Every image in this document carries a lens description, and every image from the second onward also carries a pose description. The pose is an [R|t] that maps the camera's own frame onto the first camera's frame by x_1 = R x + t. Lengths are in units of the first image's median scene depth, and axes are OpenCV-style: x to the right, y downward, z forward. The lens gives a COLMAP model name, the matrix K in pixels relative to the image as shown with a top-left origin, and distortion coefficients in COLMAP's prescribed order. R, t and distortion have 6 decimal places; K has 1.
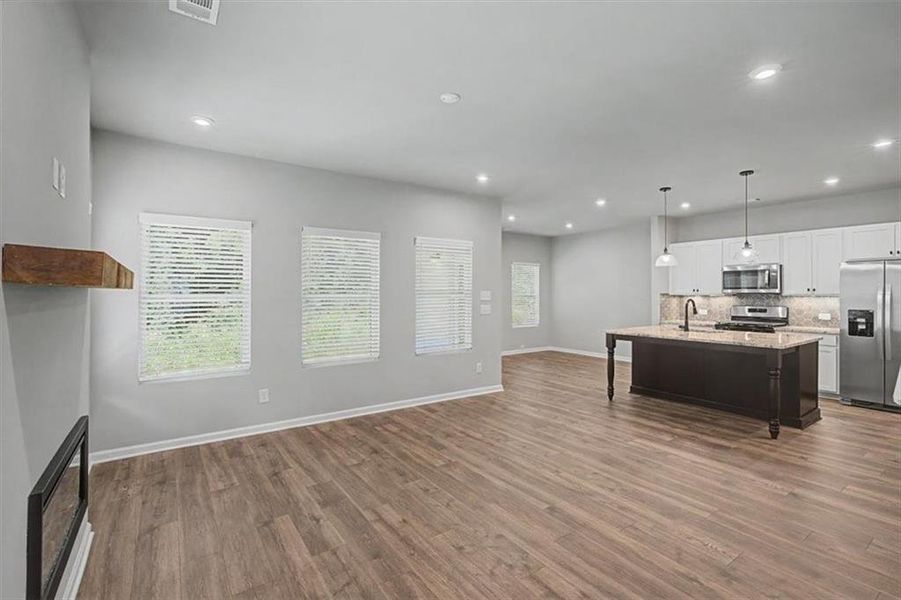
lens RADIAL K [[410.2, 0, 452.5], [0, 410.2, 292.6], [0, 0, 1]] dist [-0.016004, 0.006291]
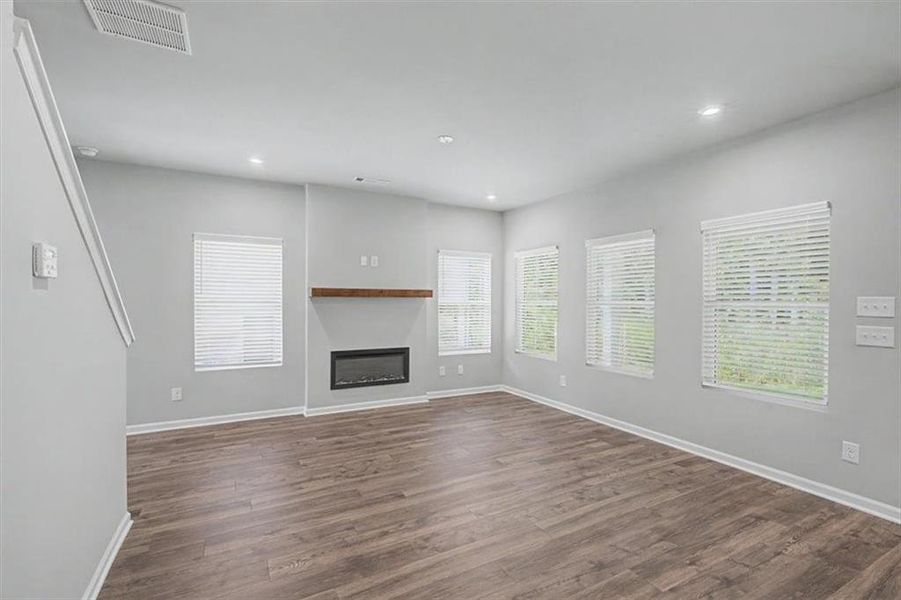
lens RADIAL K [[410.2, 0, 451.5], [0, 410.2, 303.3], [0, 0, 1]] dist [-0.016004, 0.006291]
pose [[-0.110357, 0.008870, -0.993852, 0.714900], [-0.002426, 0.999955, 0.009194, 0.001792], [0.993889, 0.003426, -0.110331, 0.683826]]
